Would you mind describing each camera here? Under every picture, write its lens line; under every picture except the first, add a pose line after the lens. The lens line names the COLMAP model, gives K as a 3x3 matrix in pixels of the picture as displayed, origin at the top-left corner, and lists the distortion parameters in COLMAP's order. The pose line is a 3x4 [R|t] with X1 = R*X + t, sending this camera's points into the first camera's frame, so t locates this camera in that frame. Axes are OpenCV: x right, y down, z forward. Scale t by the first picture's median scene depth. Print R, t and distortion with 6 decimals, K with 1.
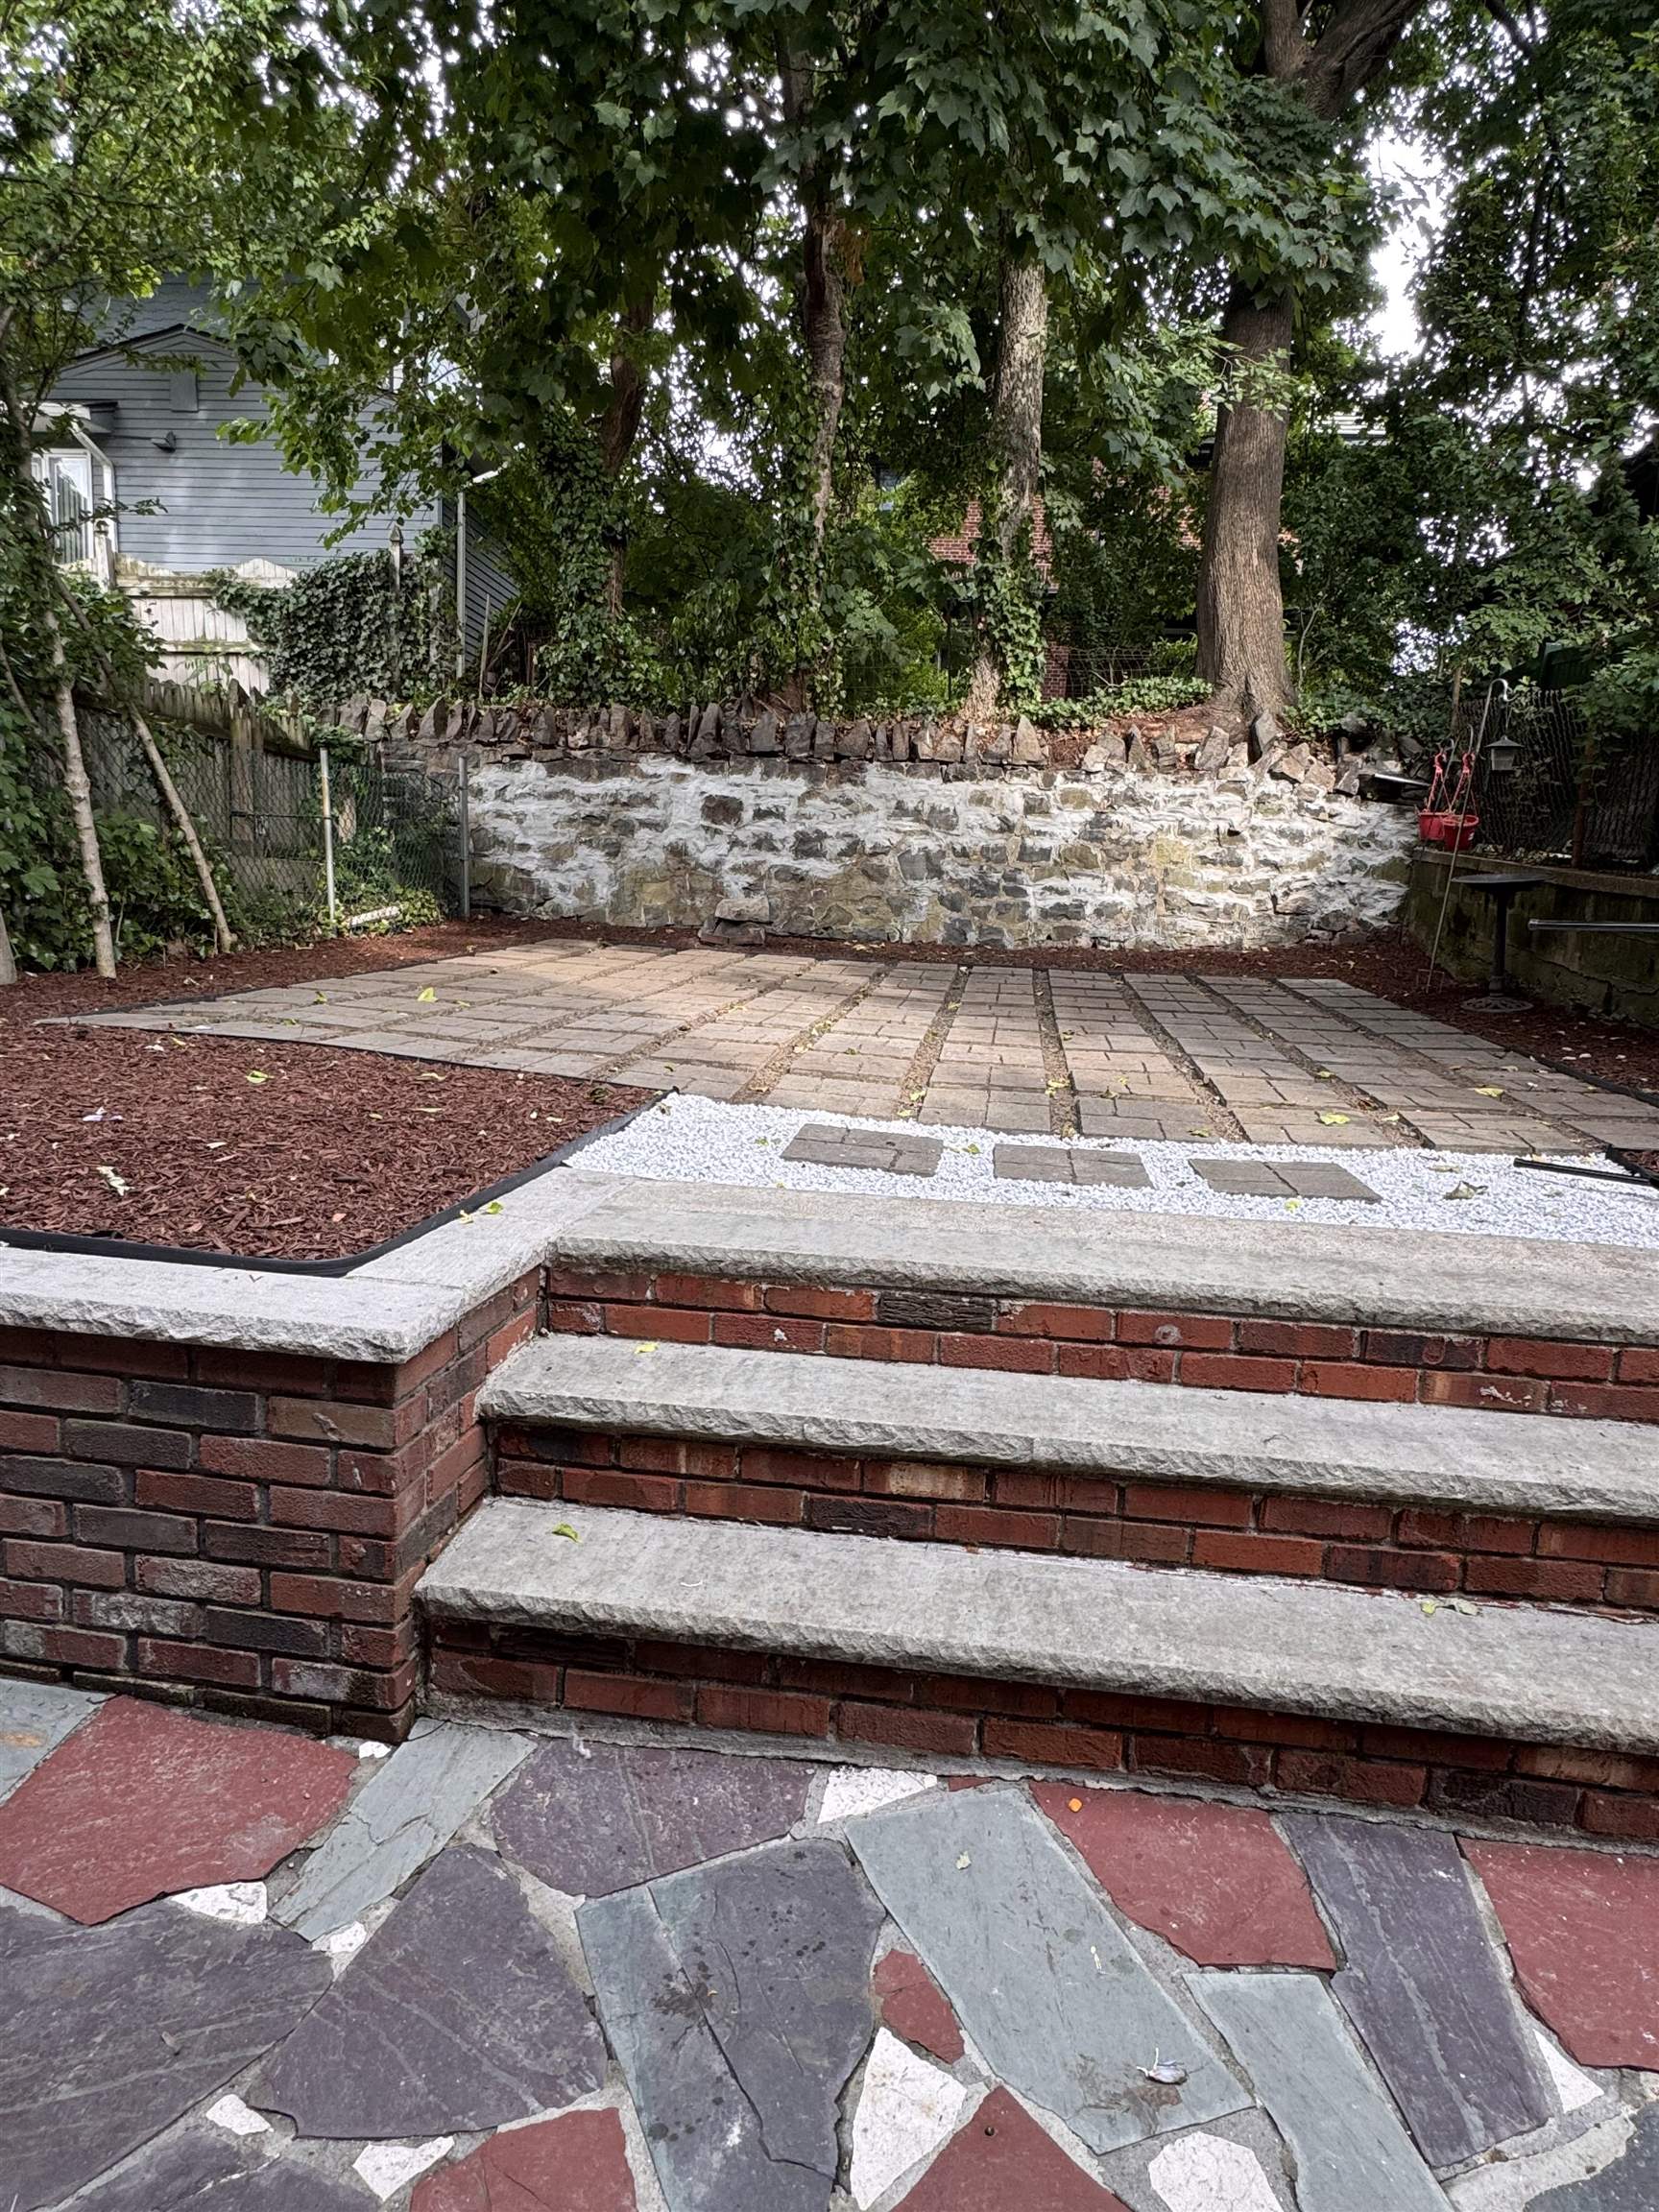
lens RADIAL K [[1236.8, 0, 825.0], [0, 1236.8, 1109.2], [0, 0, 1]] dist [-0.005767, 0.002147]
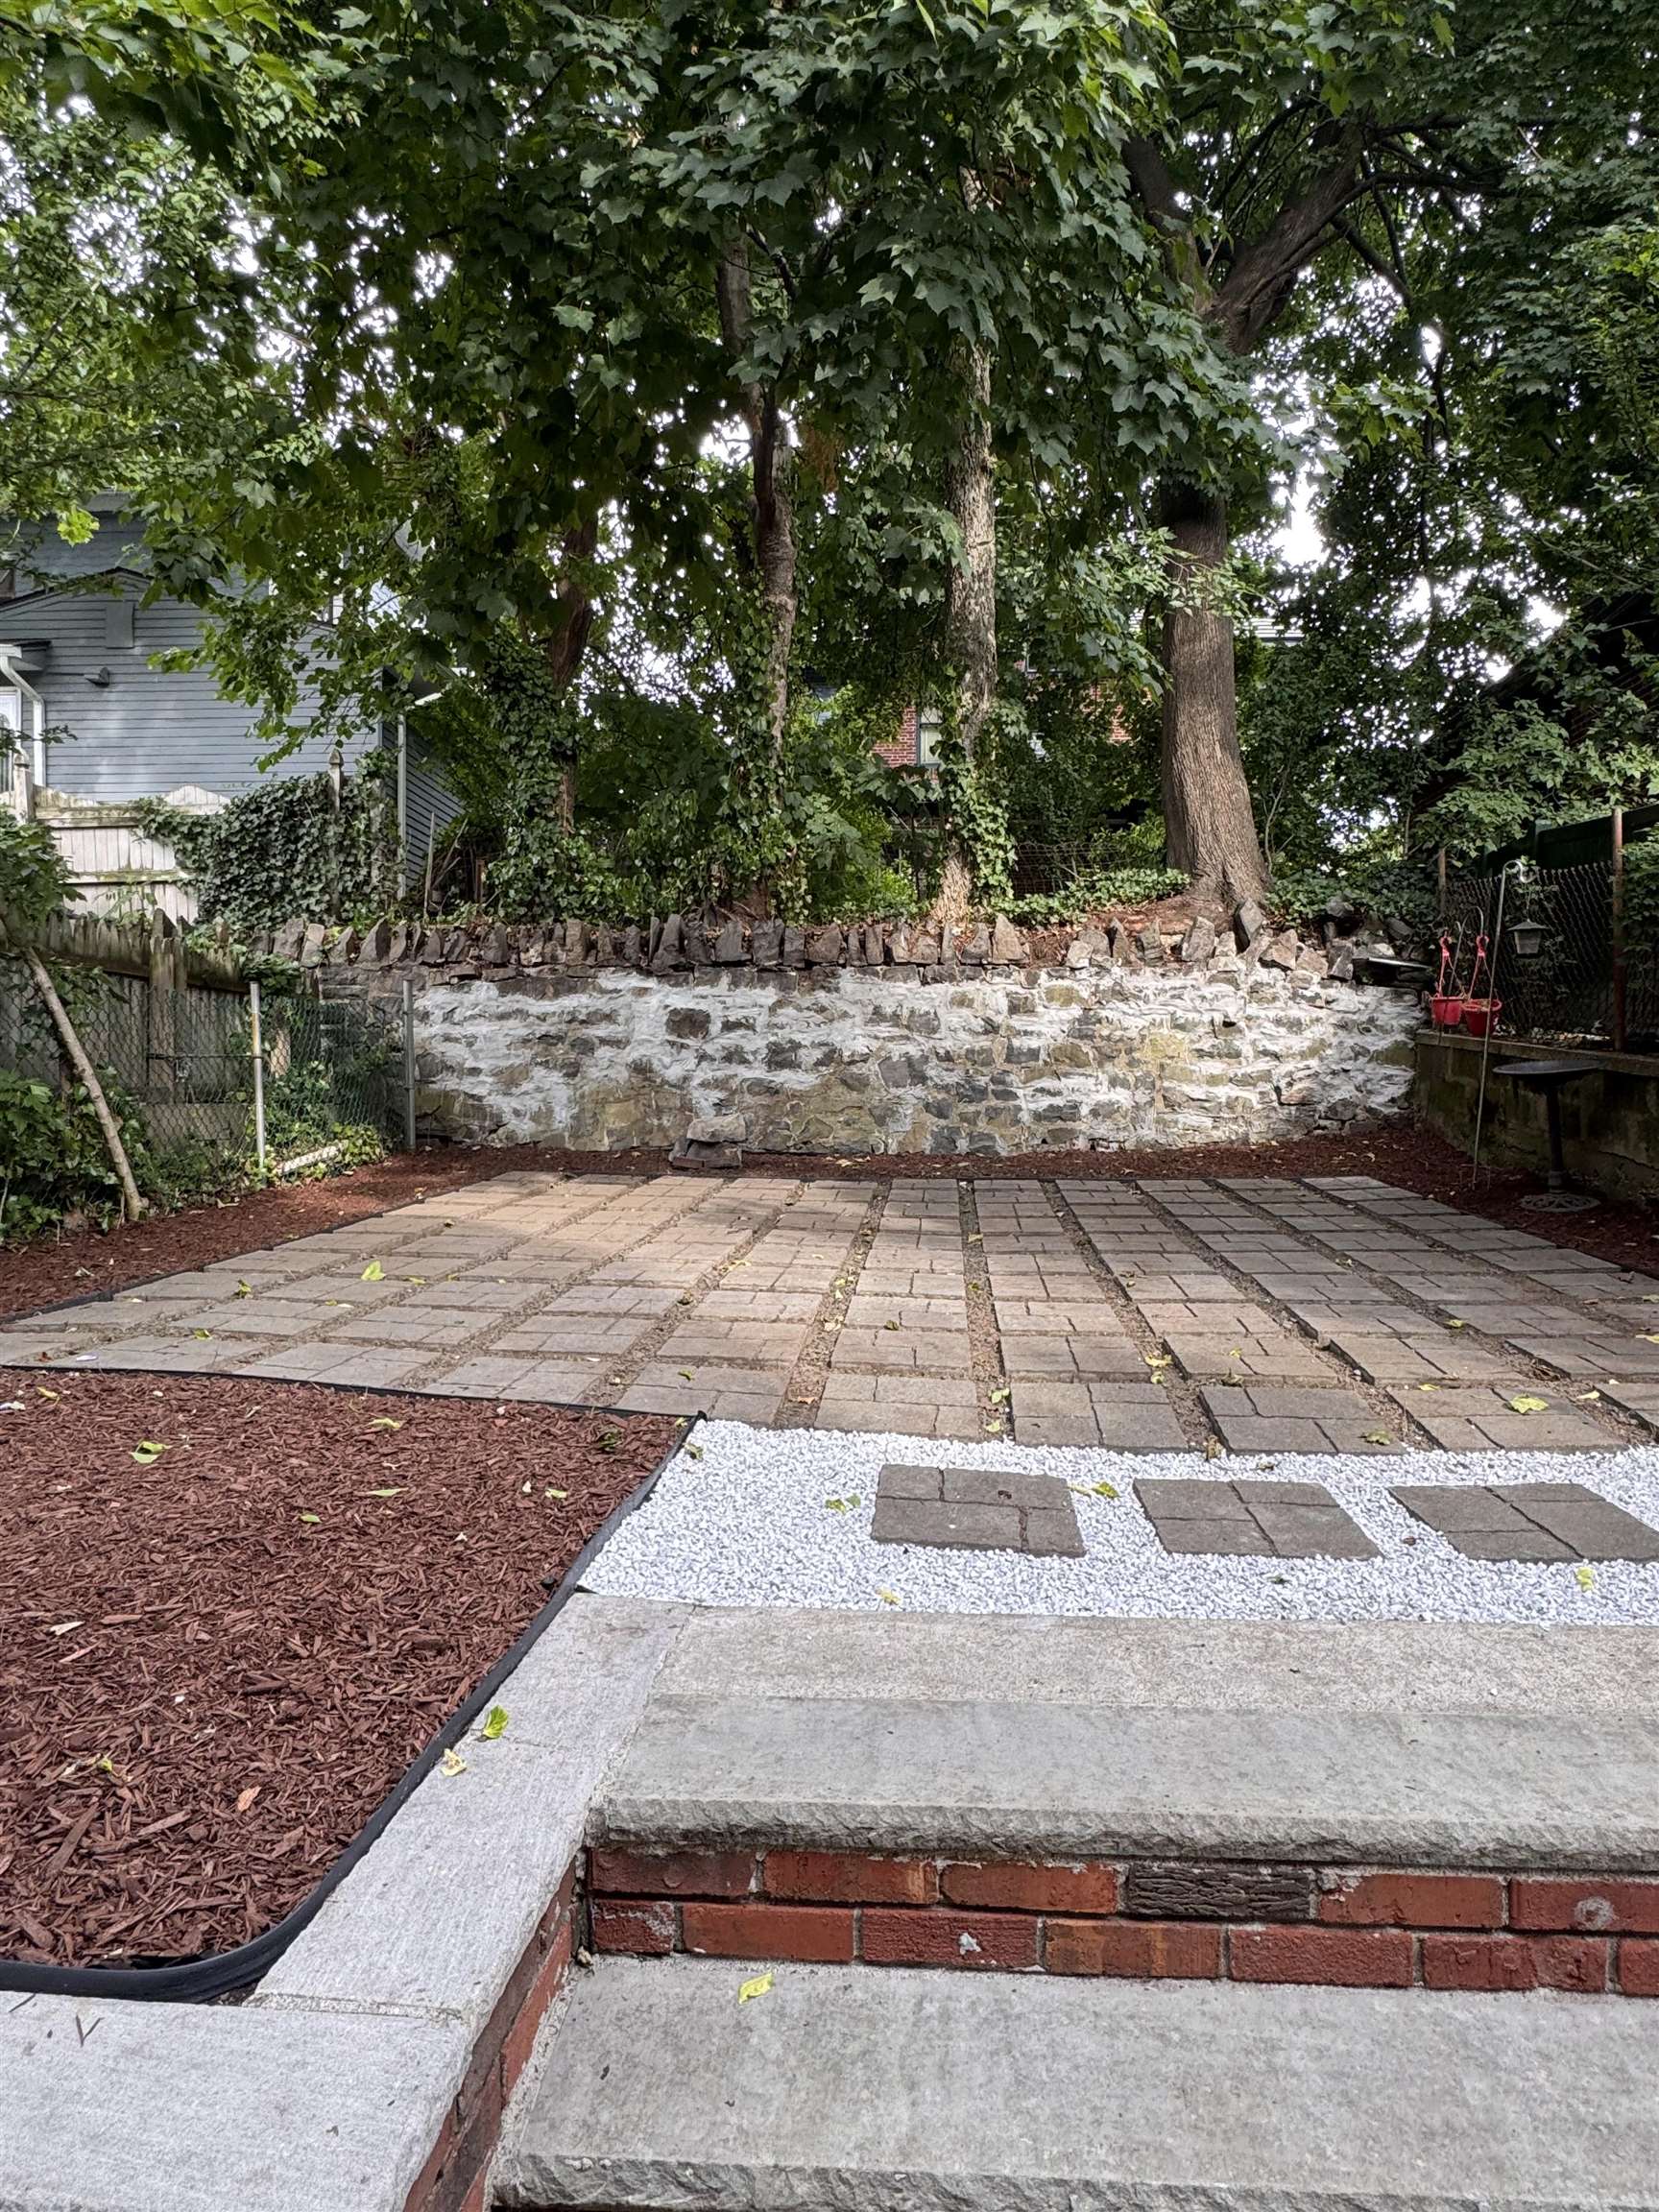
lens RADIAL K [[1236.8, 0, 827.0], [0, 1236.8, 1106.2], [0, 0, 1]] dist [-0.005767, 0.002147]
pose [[0.997584, -0.047645, 0.050561, -0.028784], [0.054683, 0.987405, -0.148462, -0.035155], [-0.042851, 0.150868, 0.987625, 0.078677]]
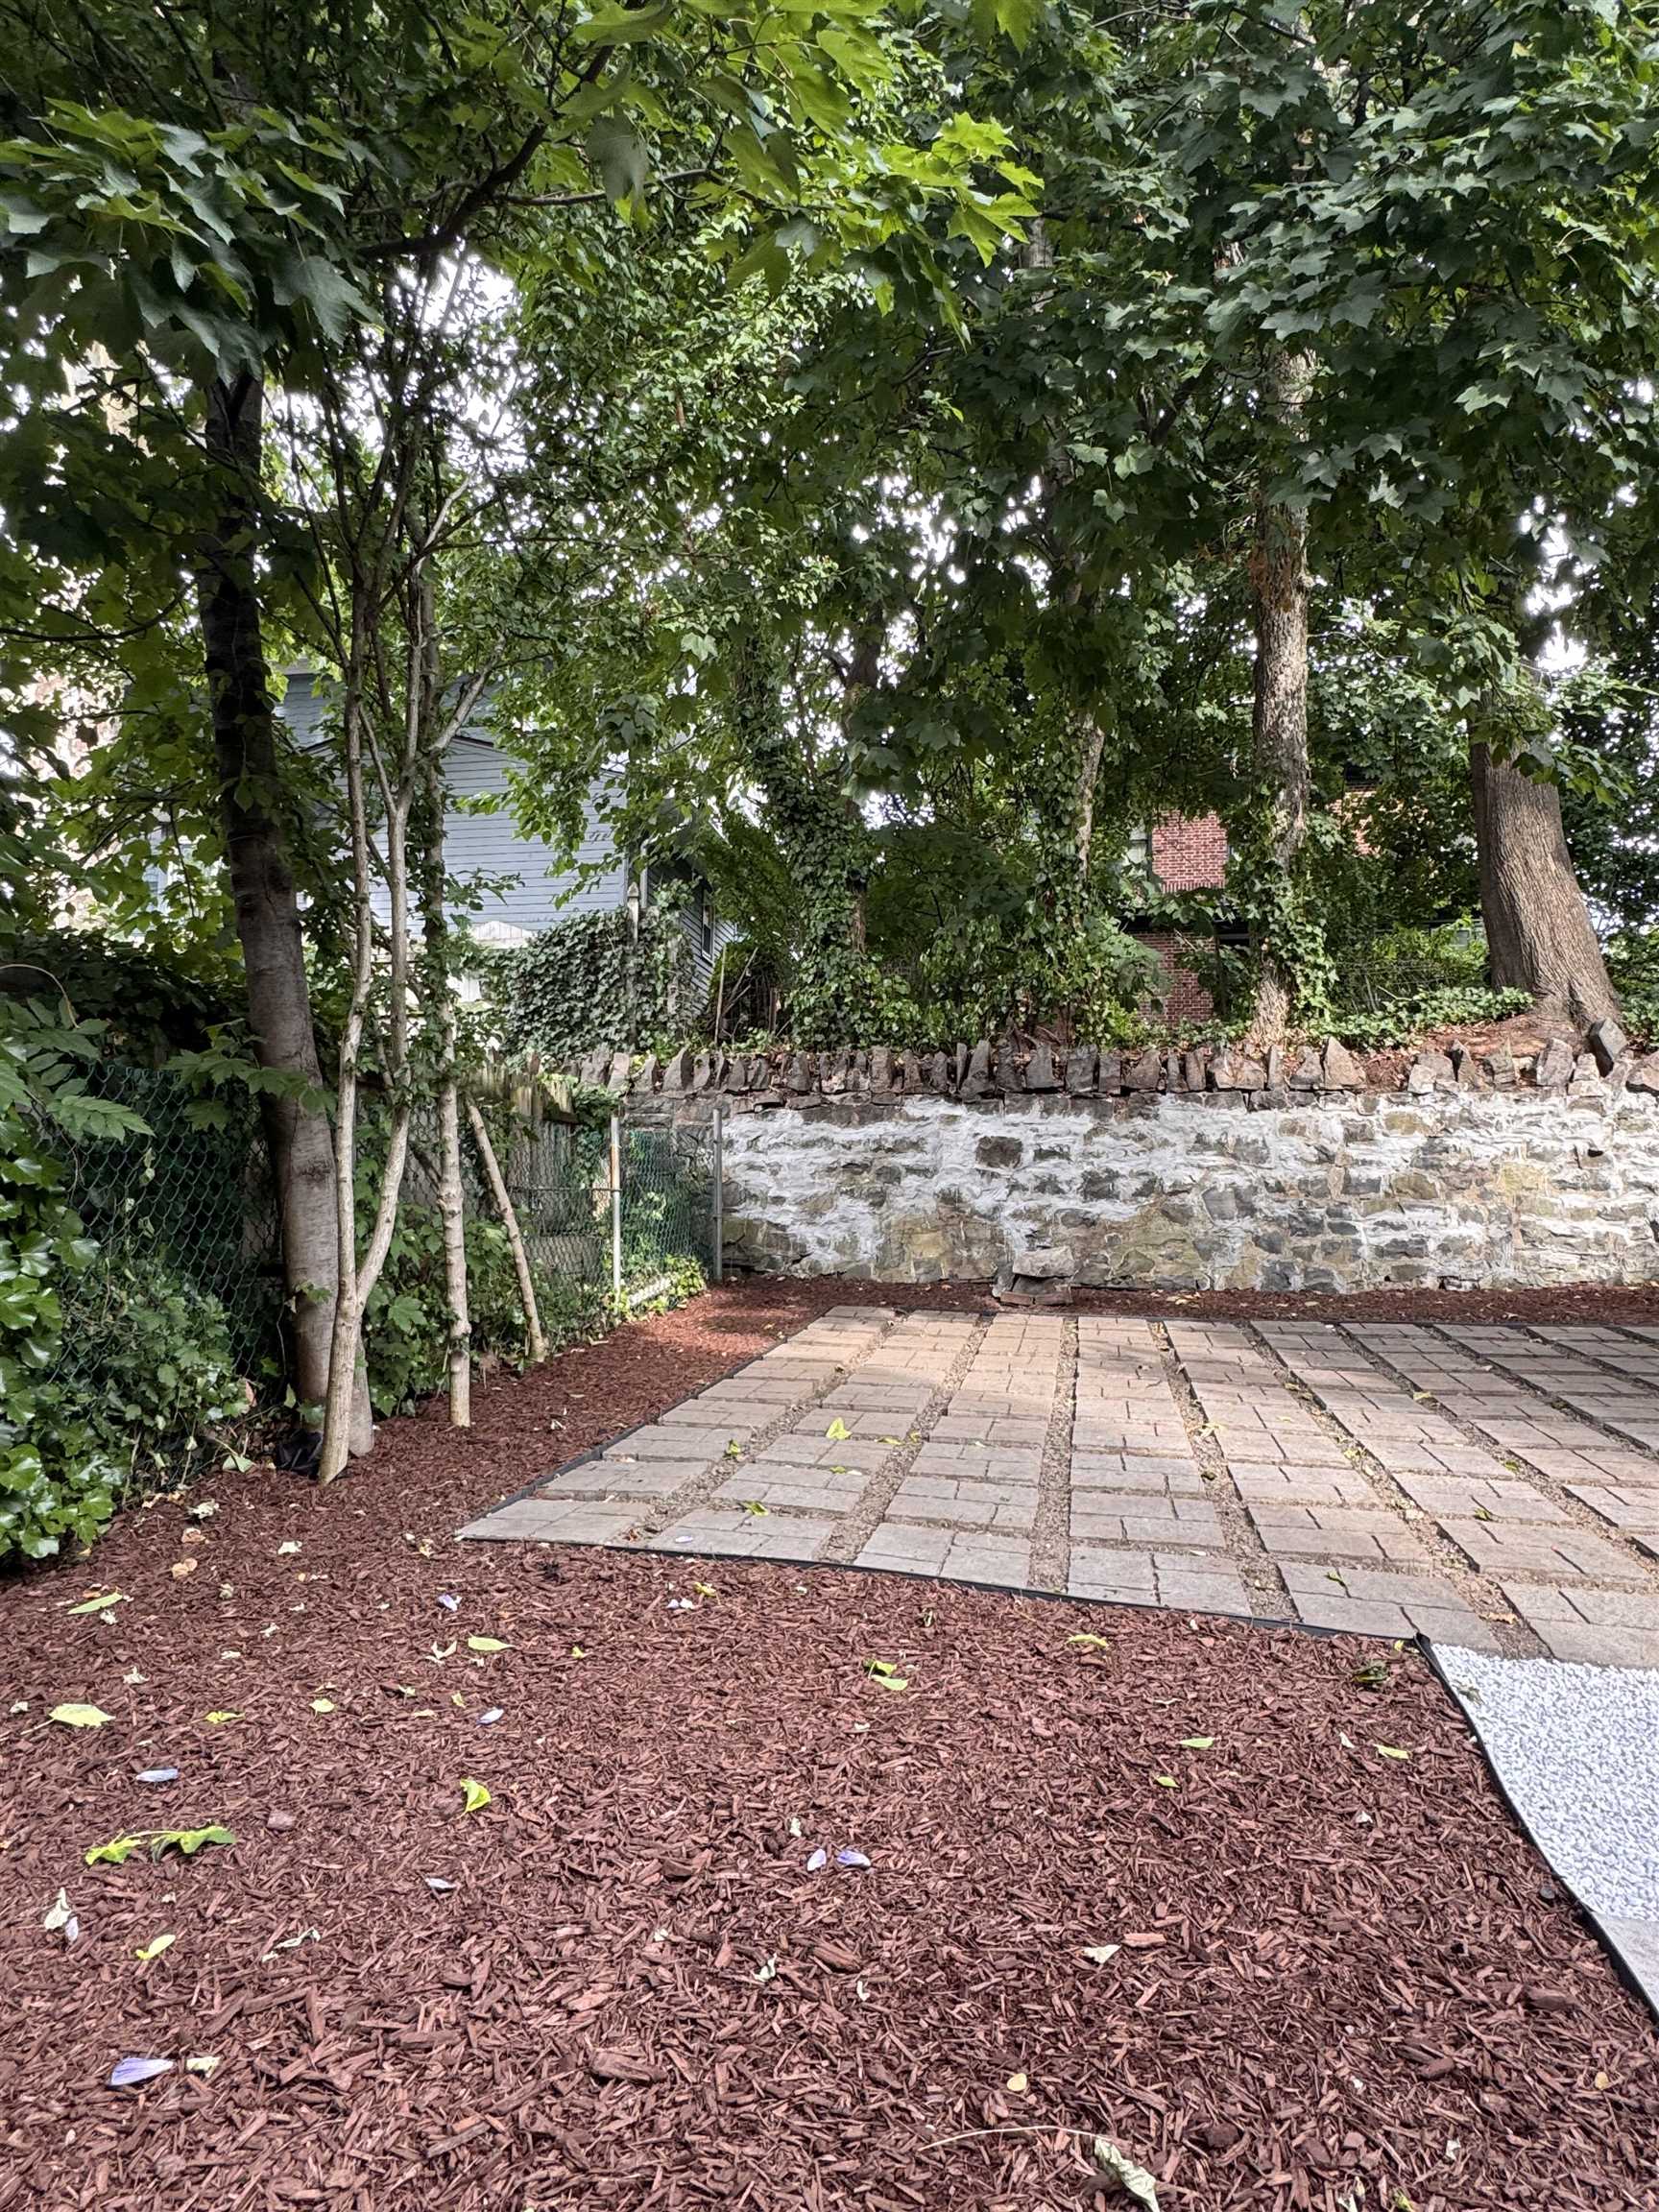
lens RADIAL K [[1236.8, 0, 828.6], [0, 1236.8, 1115.6], [0, 0, 1]] dist [-0.005767, 0.002147]
pose [[0.997324, -0.046175, -0.056673, -0.156953], [0.031623, 0.971474, -0.235030, -0.058126], [0.065909, 0.232609, 0.970335, 0.101306]]
